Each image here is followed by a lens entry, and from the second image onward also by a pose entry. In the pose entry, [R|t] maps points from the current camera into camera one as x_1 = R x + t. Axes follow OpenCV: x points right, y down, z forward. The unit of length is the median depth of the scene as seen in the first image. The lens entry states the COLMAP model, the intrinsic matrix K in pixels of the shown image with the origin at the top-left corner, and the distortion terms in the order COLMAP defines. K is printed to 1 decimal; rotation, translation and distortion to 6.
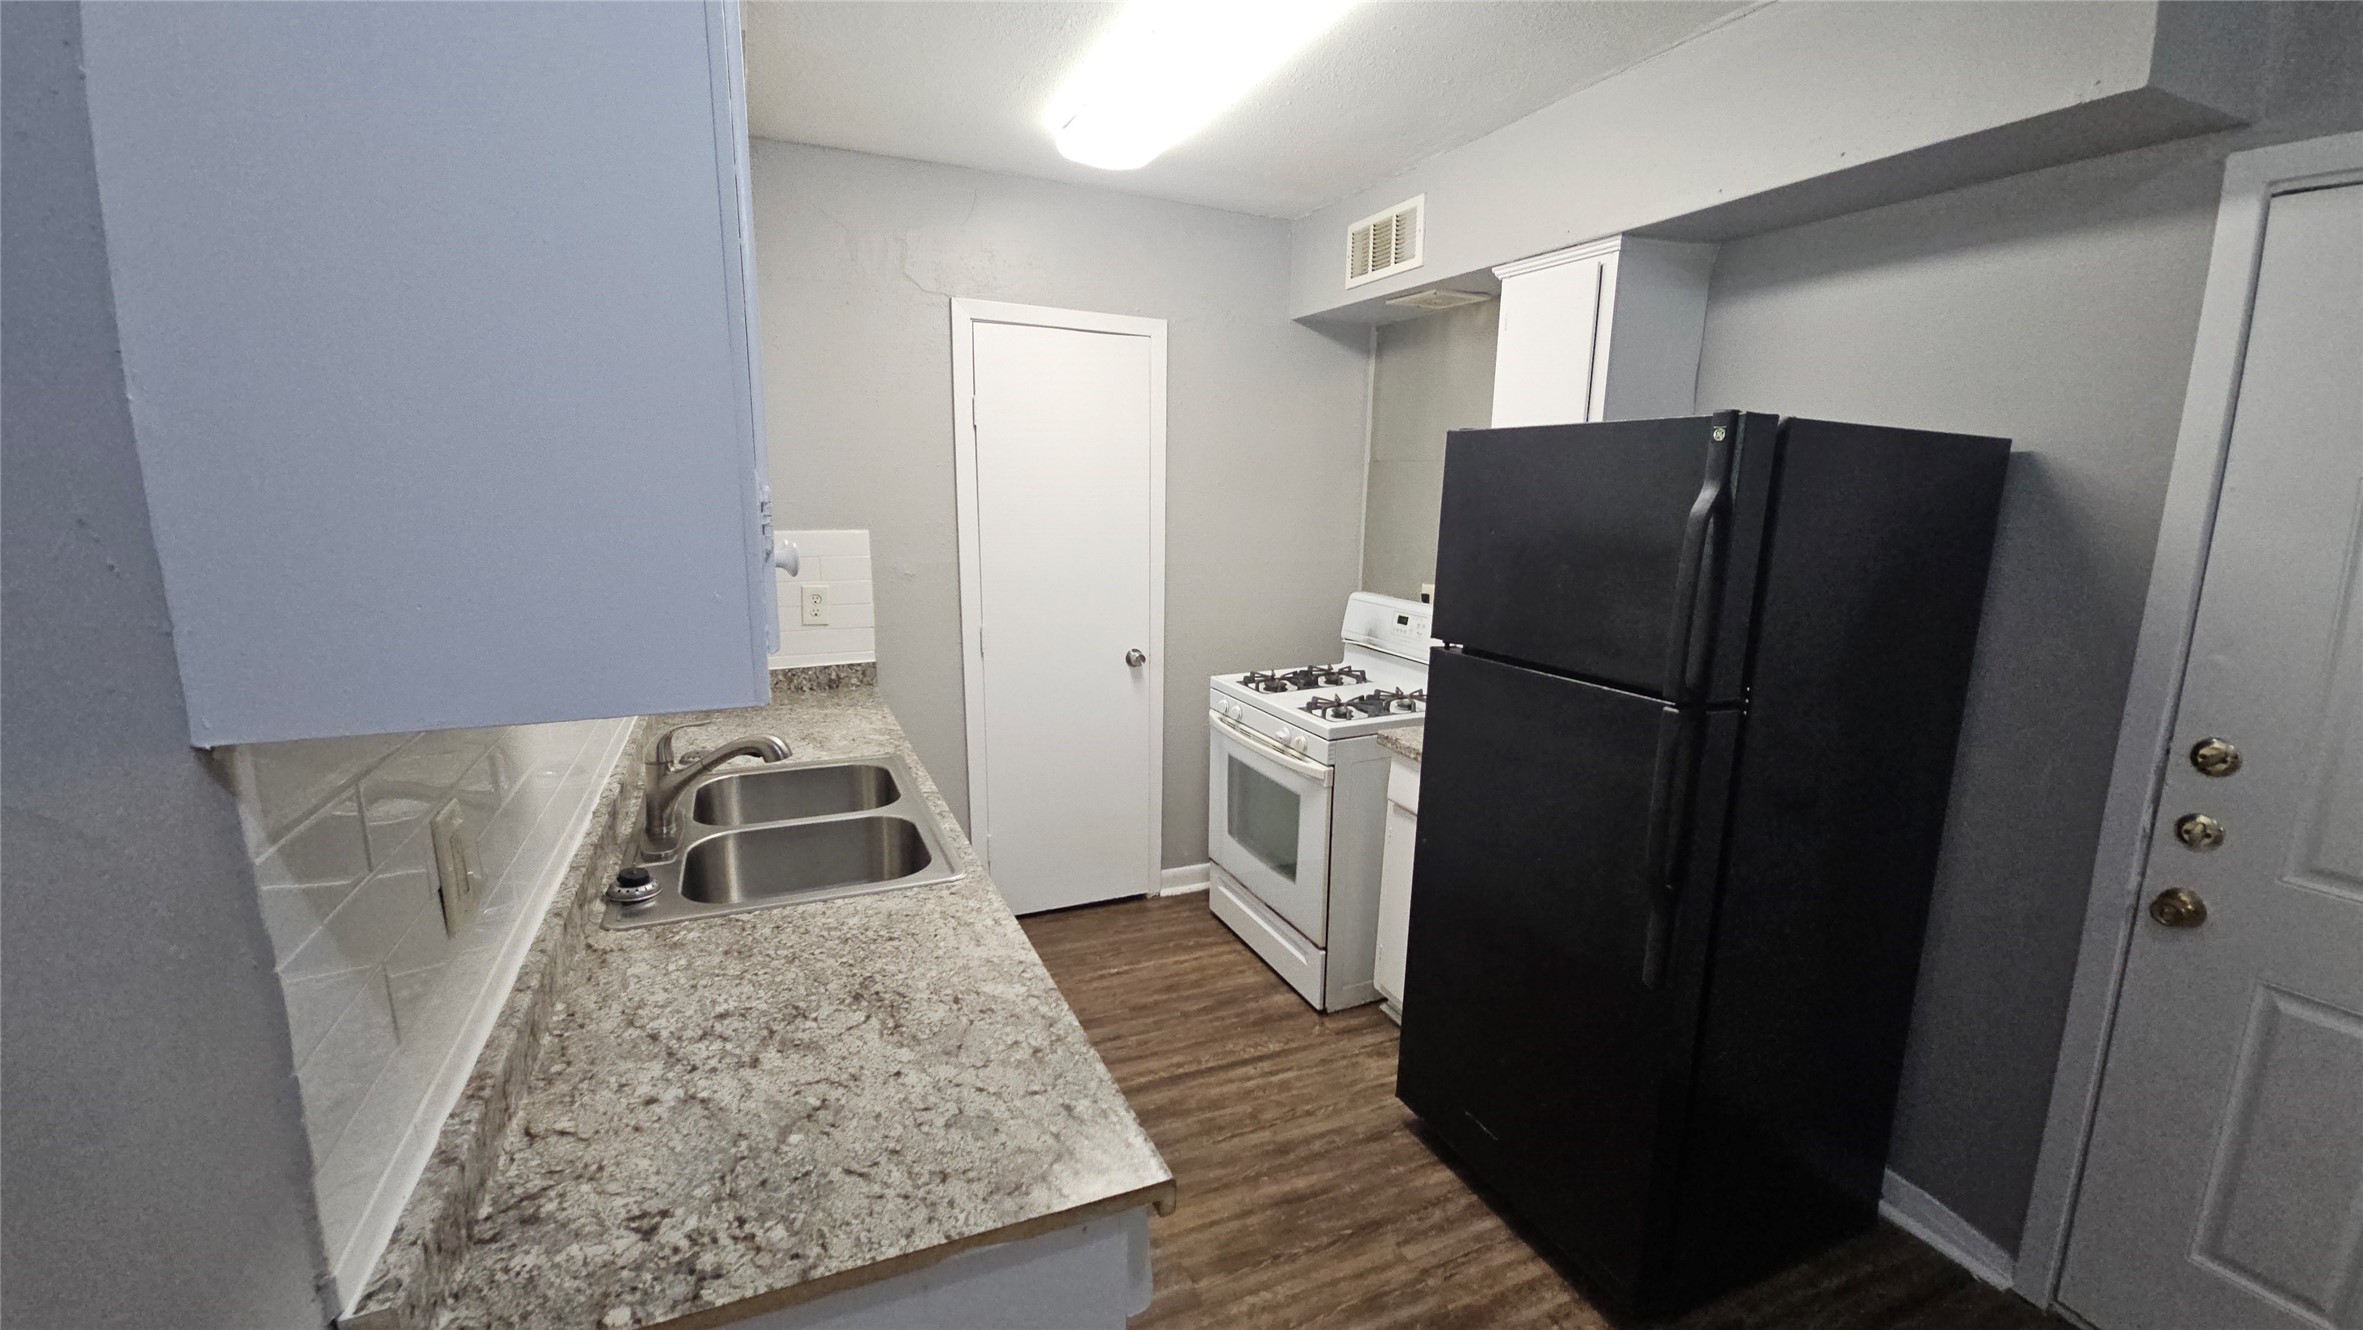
lens RADIAL K [[968.2, 0, 1178.7], [0, 968.2, 671.4], [0, 0, 1]] dist [0.000265, 0.000002]
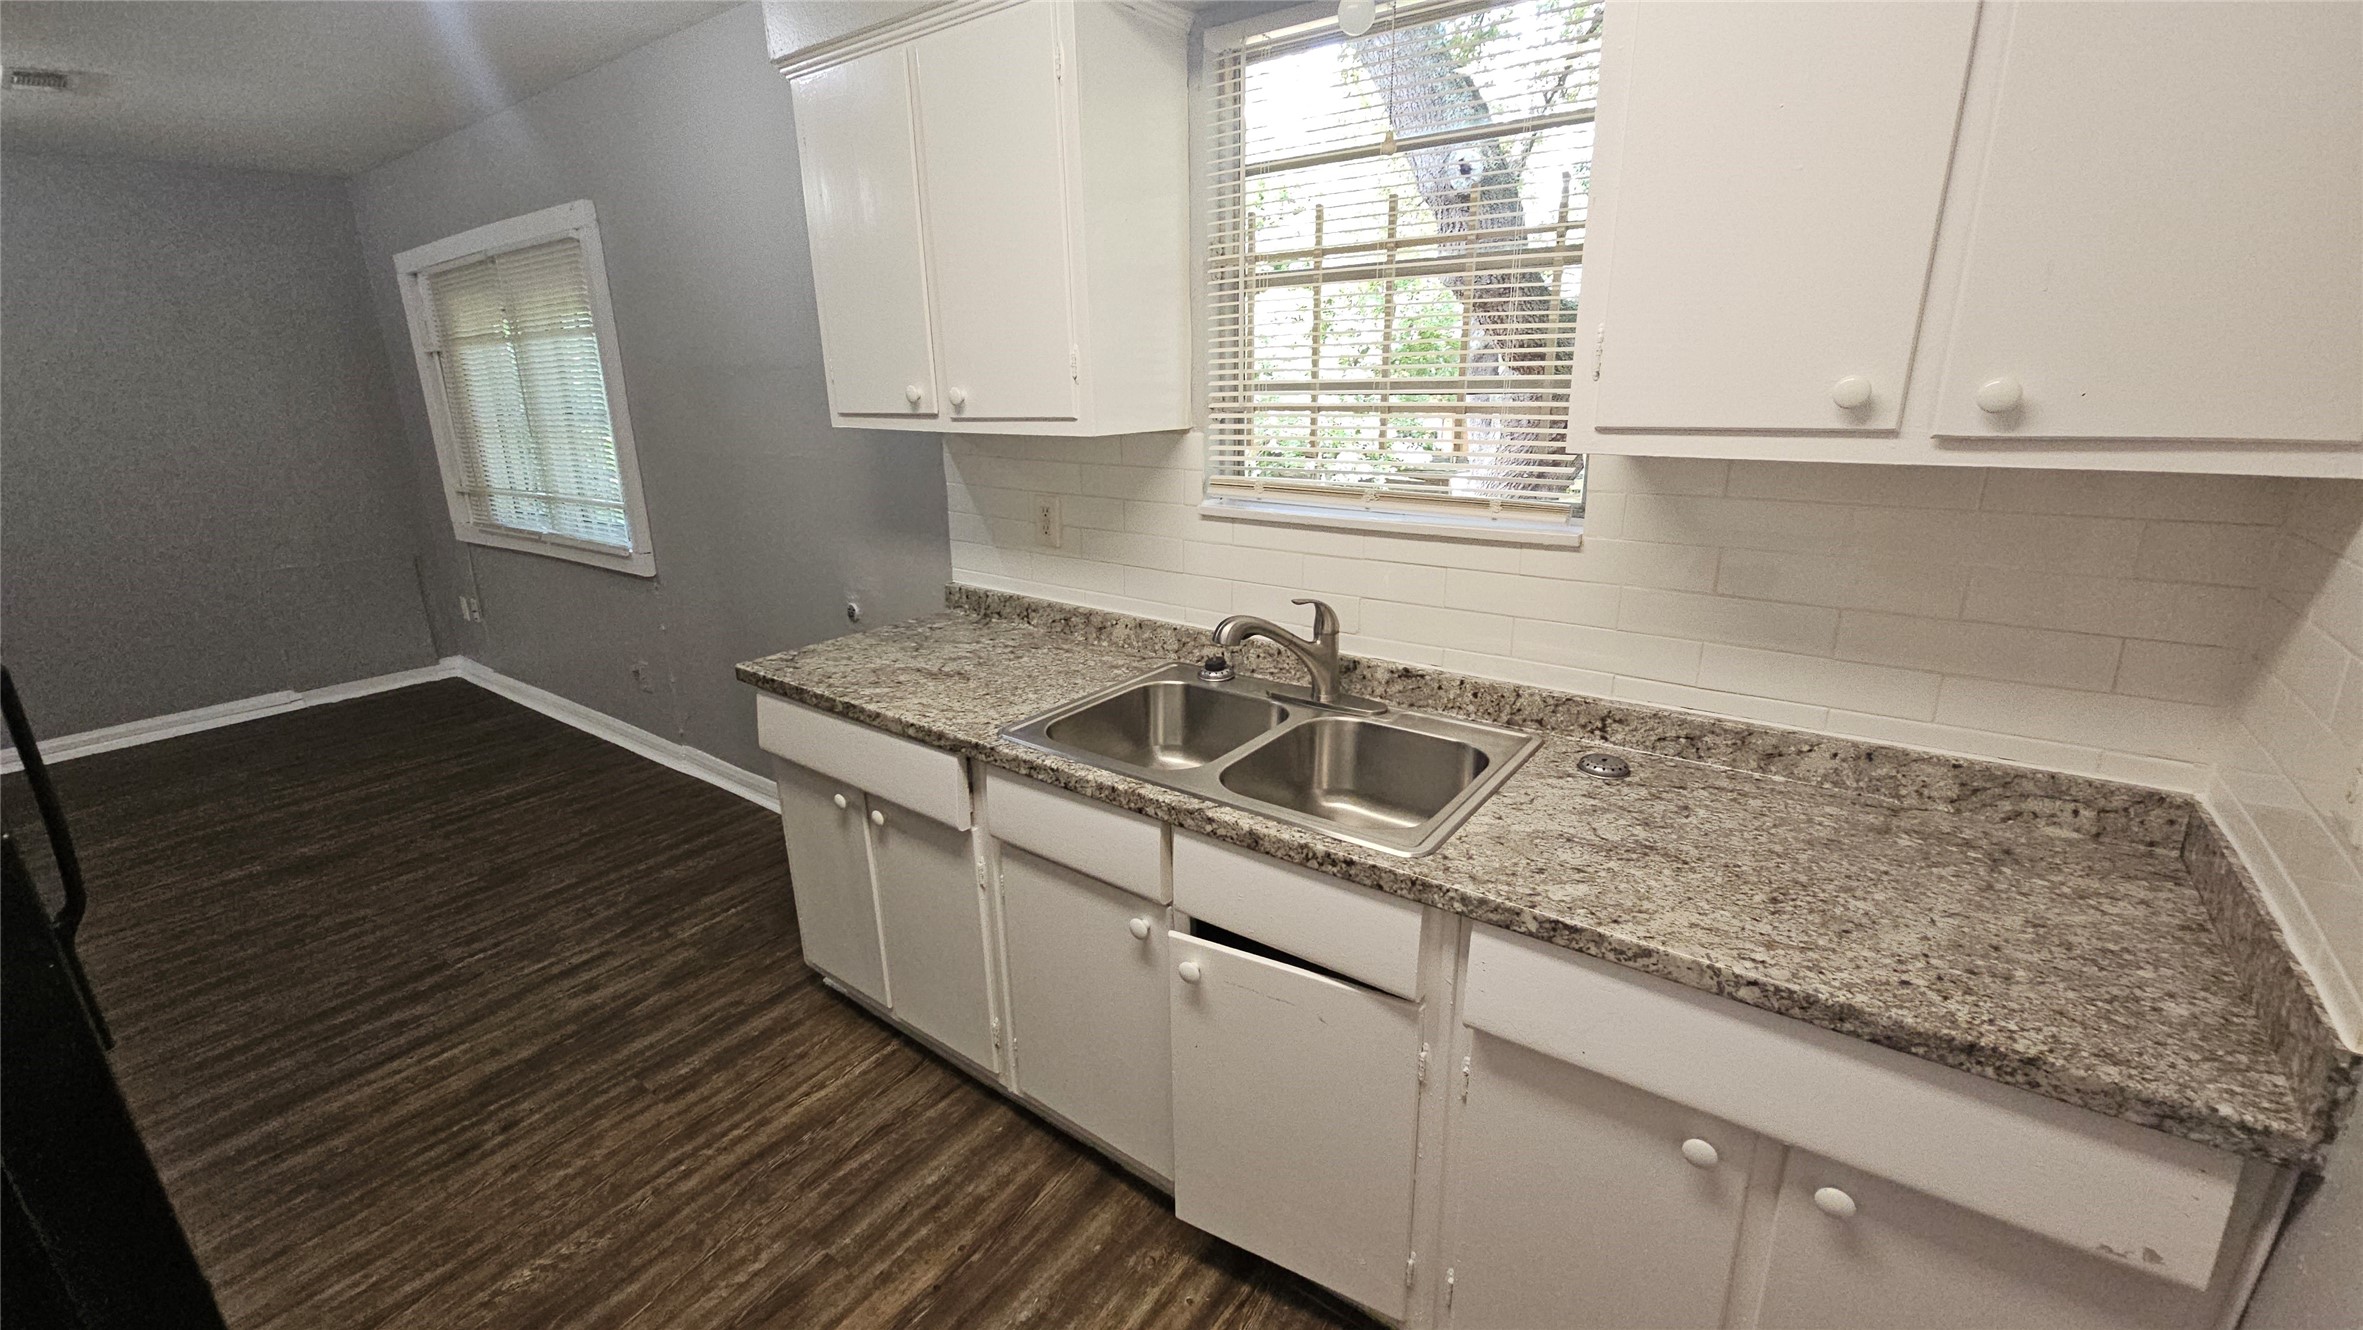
lens RADIAL K [[968.2, 0, 1180.1], [0, 968.2, 669.6], [0, 0, 1]] dist [0.000265, 0.000002]
pose [[-0.872546, 0.137275, -0.468848, 0.111885], [-0.093812, 0.894766, 0.436570, -0.414429], [0.479439, 0.424912, -0.767846, 2.363883]]
